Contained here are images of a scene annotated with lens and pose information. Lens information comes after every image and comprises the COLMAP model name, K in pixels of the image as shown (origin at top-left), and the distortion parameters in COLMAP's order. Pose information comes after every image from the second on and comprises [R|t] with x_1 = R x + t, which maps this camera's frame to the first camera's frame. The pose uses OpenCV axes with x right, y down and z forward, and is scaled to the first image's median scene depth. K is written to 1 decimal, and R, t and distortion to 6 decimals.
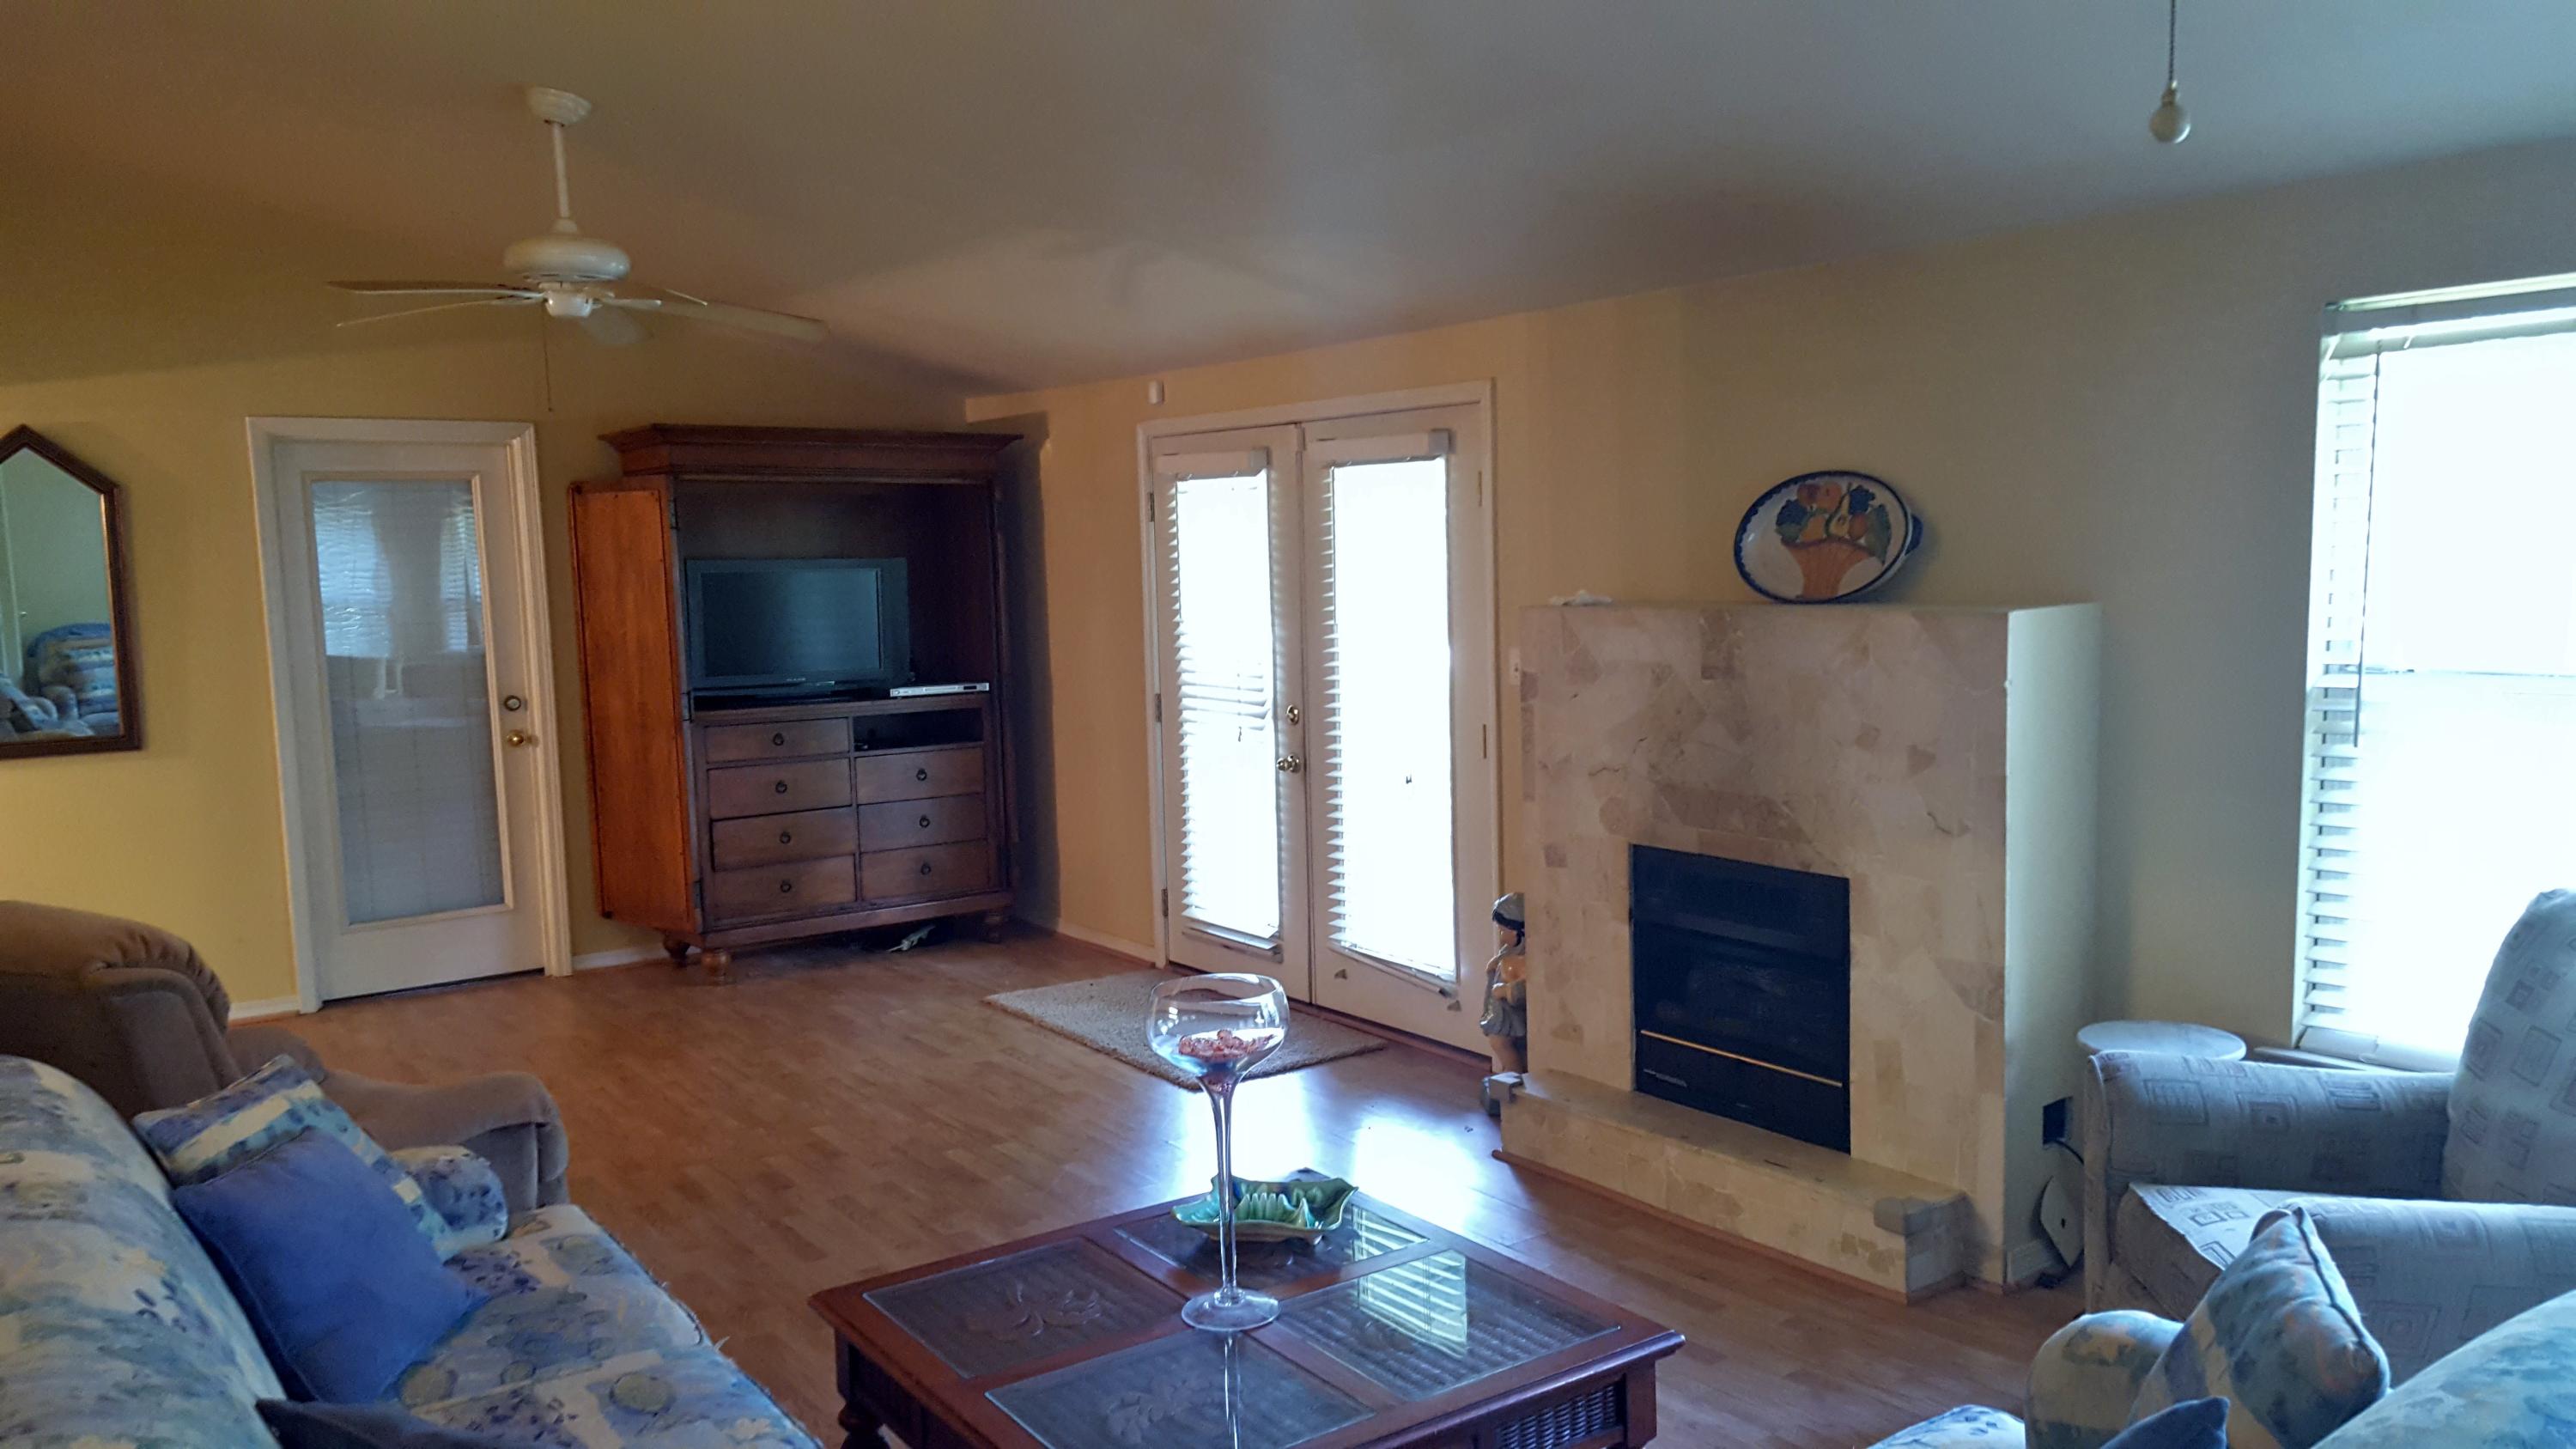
lens RADIAL K [[1907.4, 0, 1288.7], [0, 1907.4, 725.4], [0, 0, 1]] dist [0.073418, -0.006788]
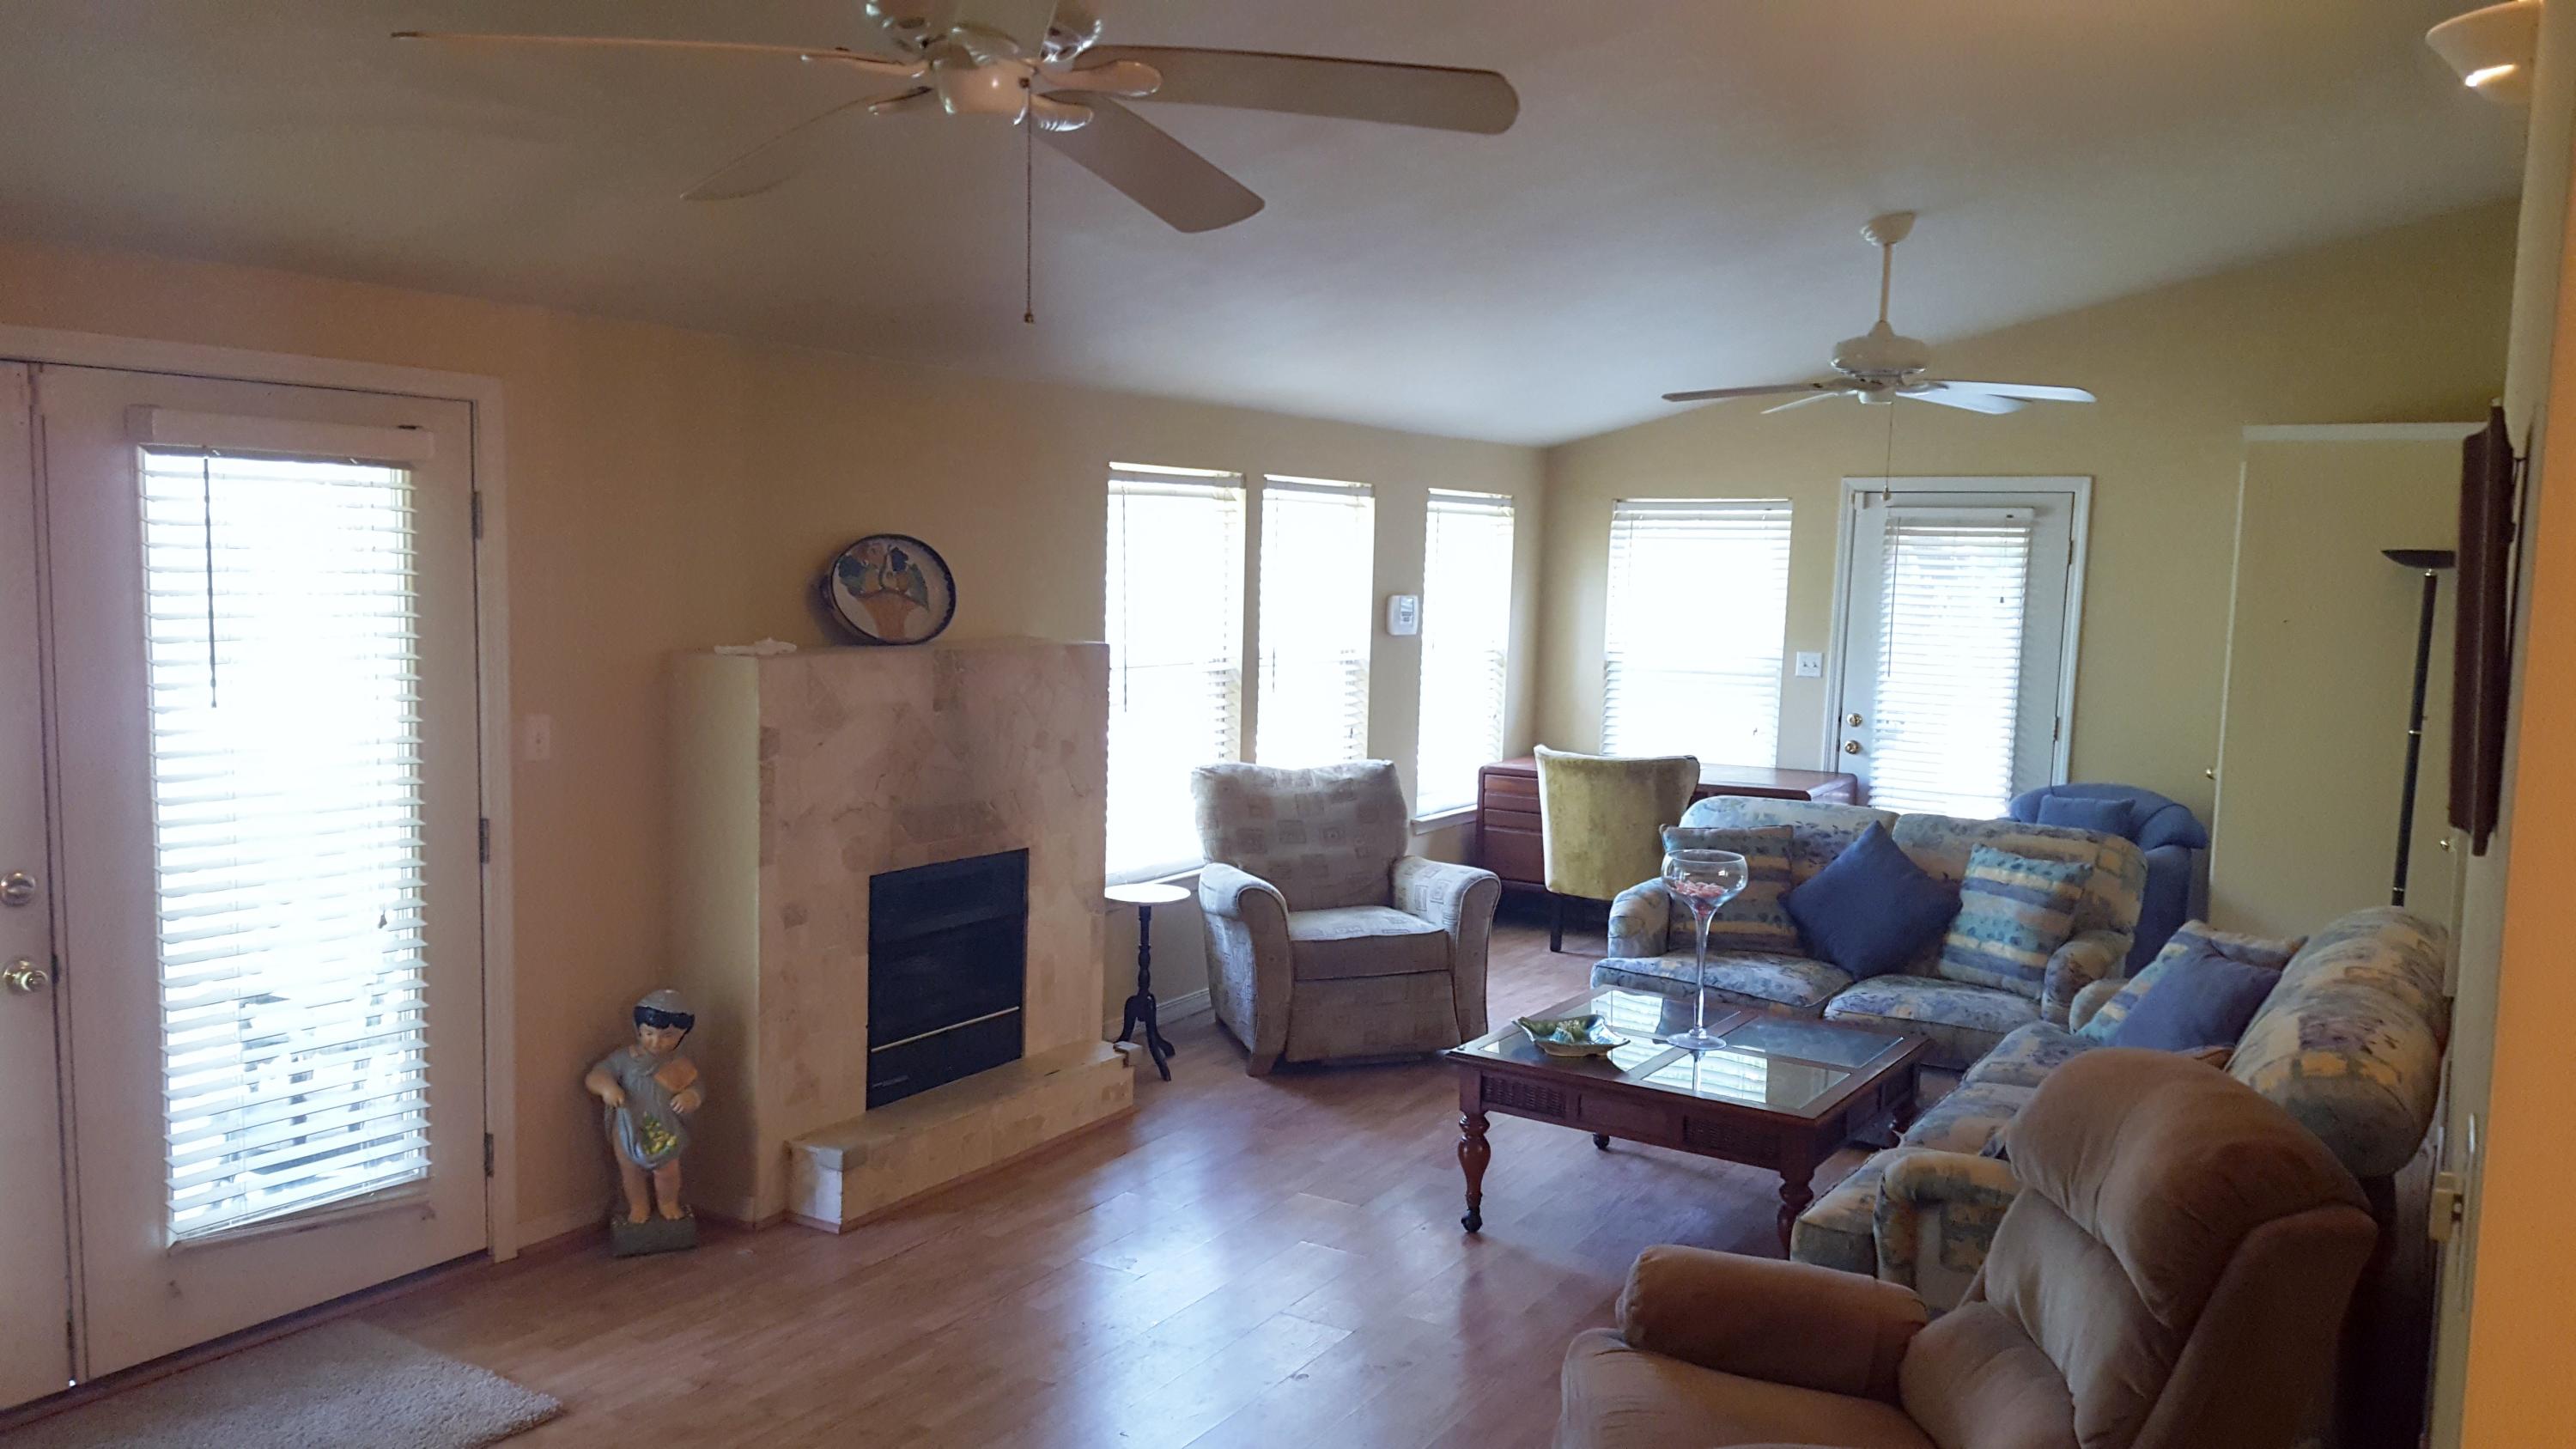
lens RADIAL K [[1907.4, 0, 1273.5], [0, 1907.4, 787.7], [0, 0, 1]] dist [0.073418, -0.006788]
pose [[-0.379659, -0.084963, 0.921217, -0.908186], [0.082816, 0.988655, 0.125313, -0.104133], [-0.921412, 0.123867, -0.368315, 1.220122]]
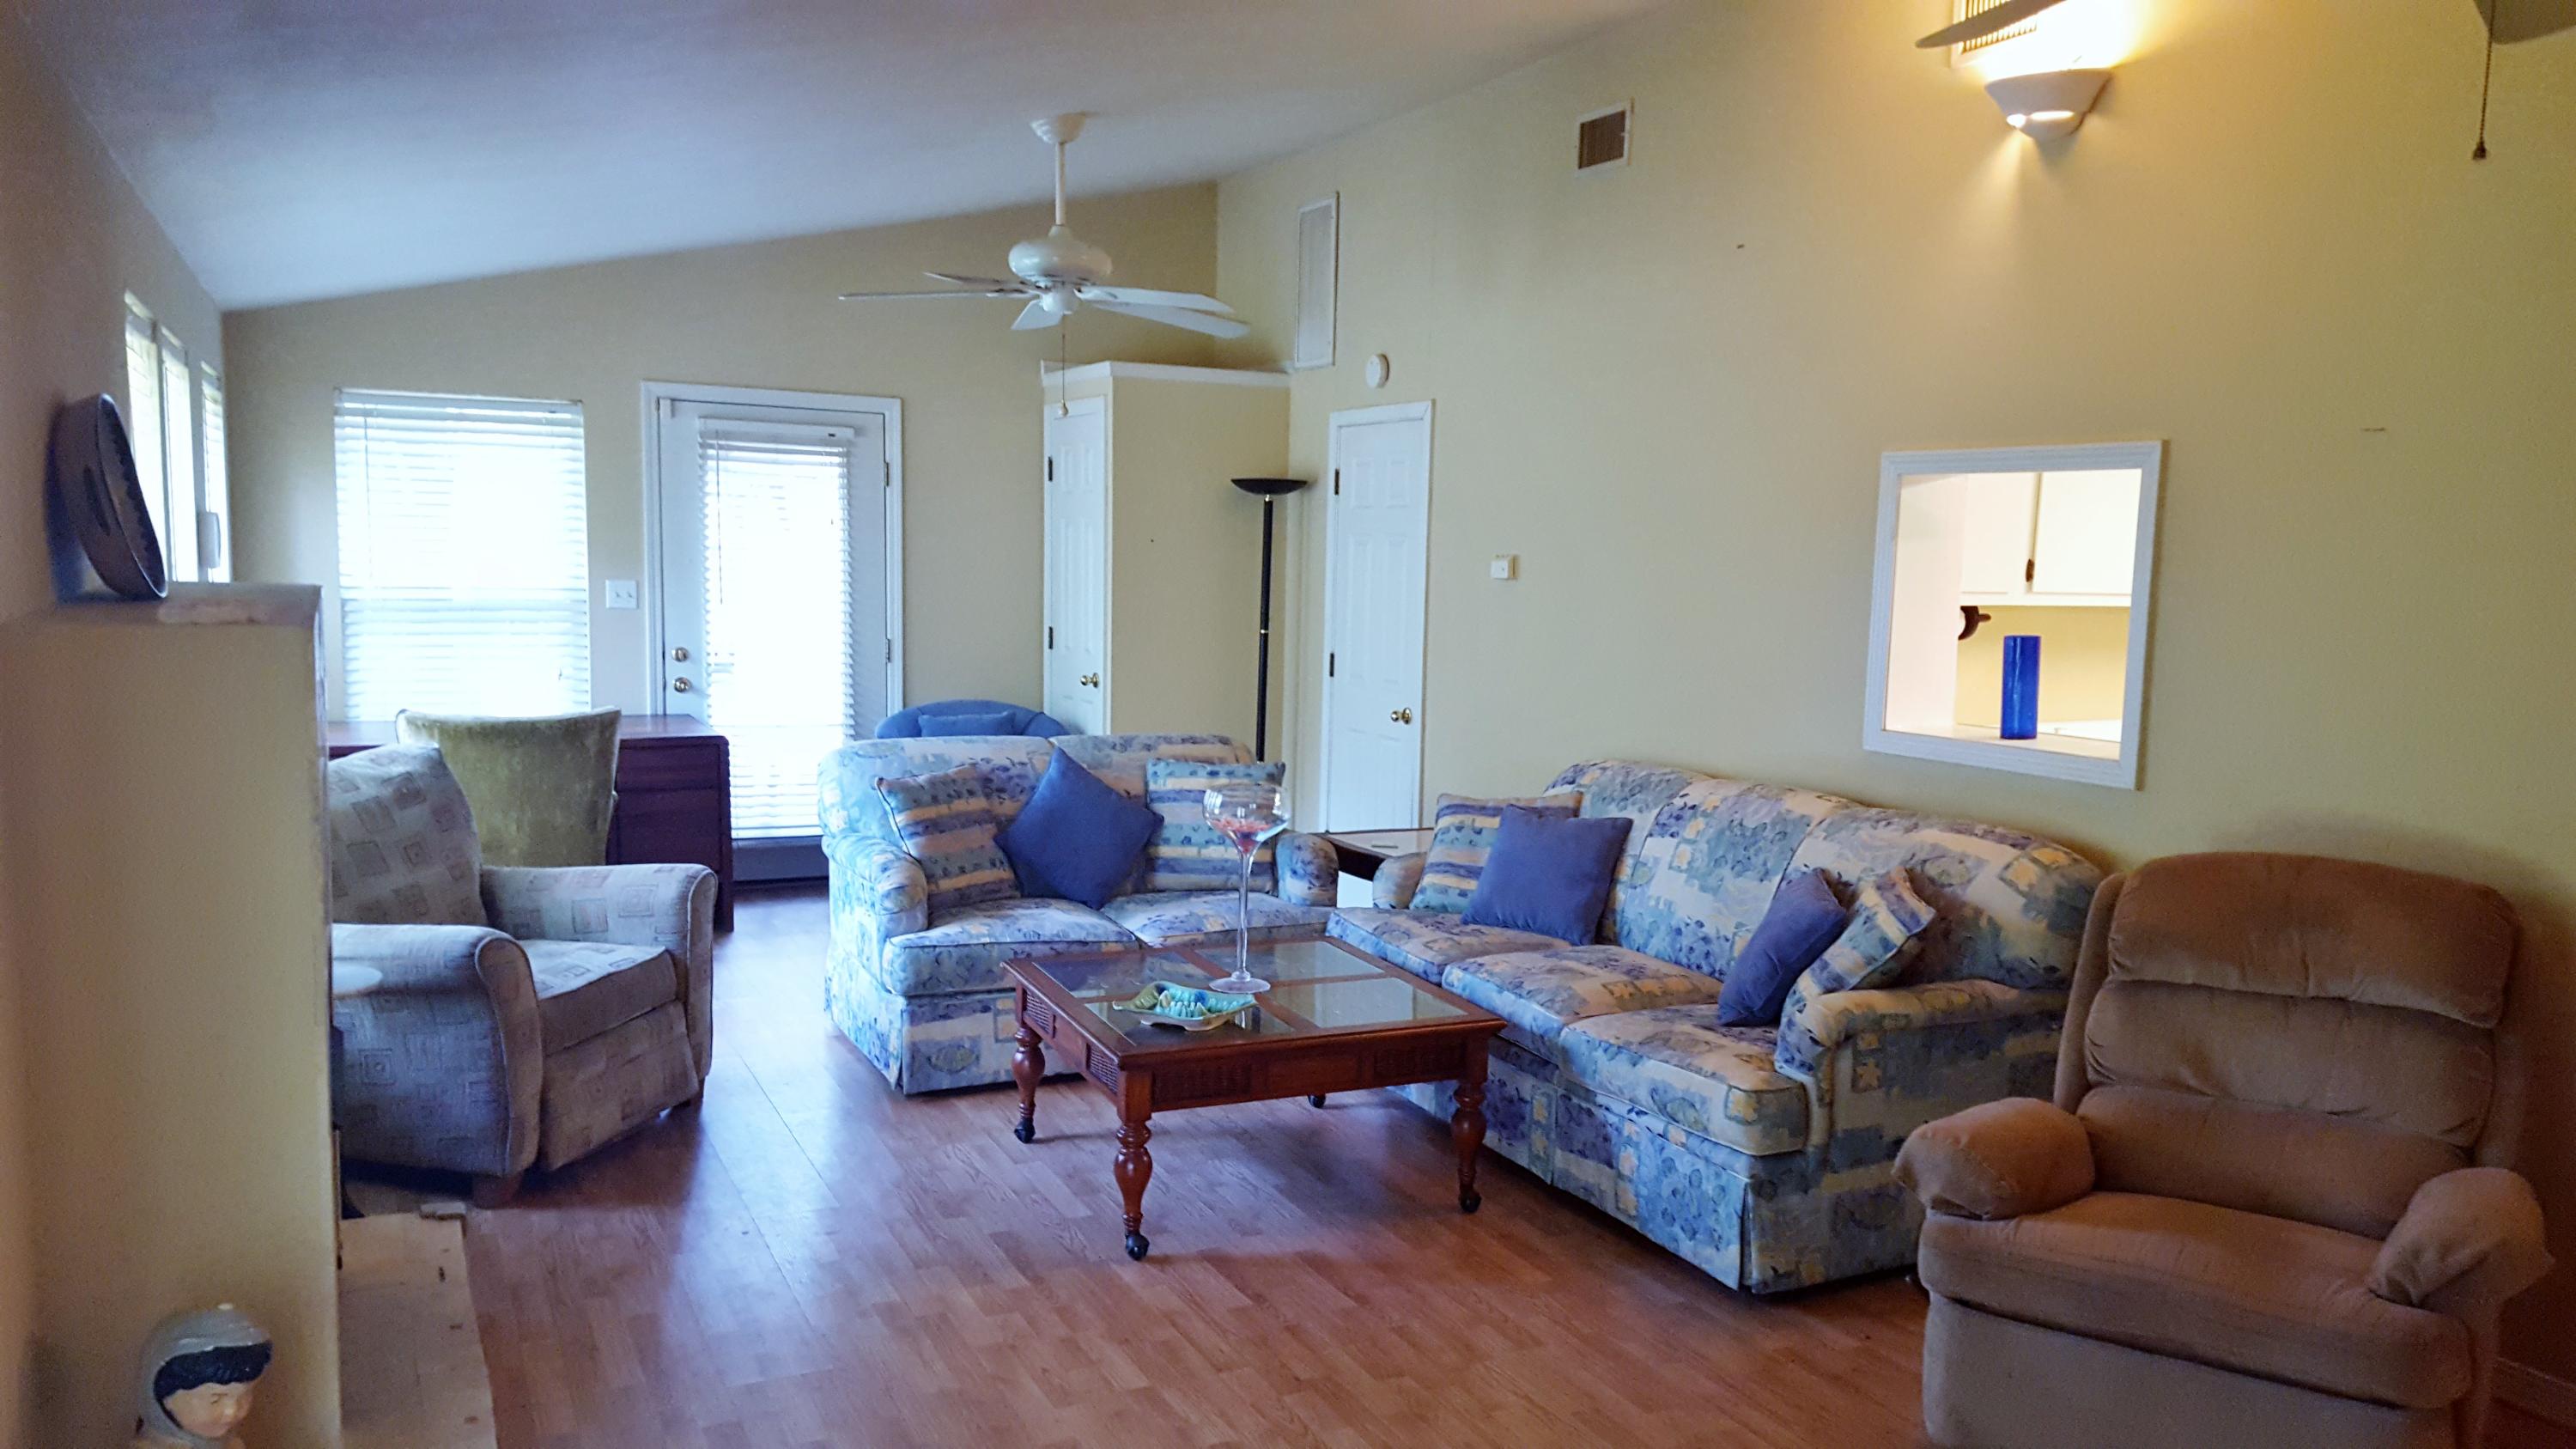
lens RADIAL K [[1907.4, 0, 1295.0], [0, 1907.4, 798.3], [0, 0, 1]] dist [0.073418, -0.006788]
pose [[-0.988369, -0.009194, 0.151798, -0.193362], [0.025888, 0.973429, 0.227519, -0.135422], [-0.149857, 0.228803, -0.961869, 1.572314]]
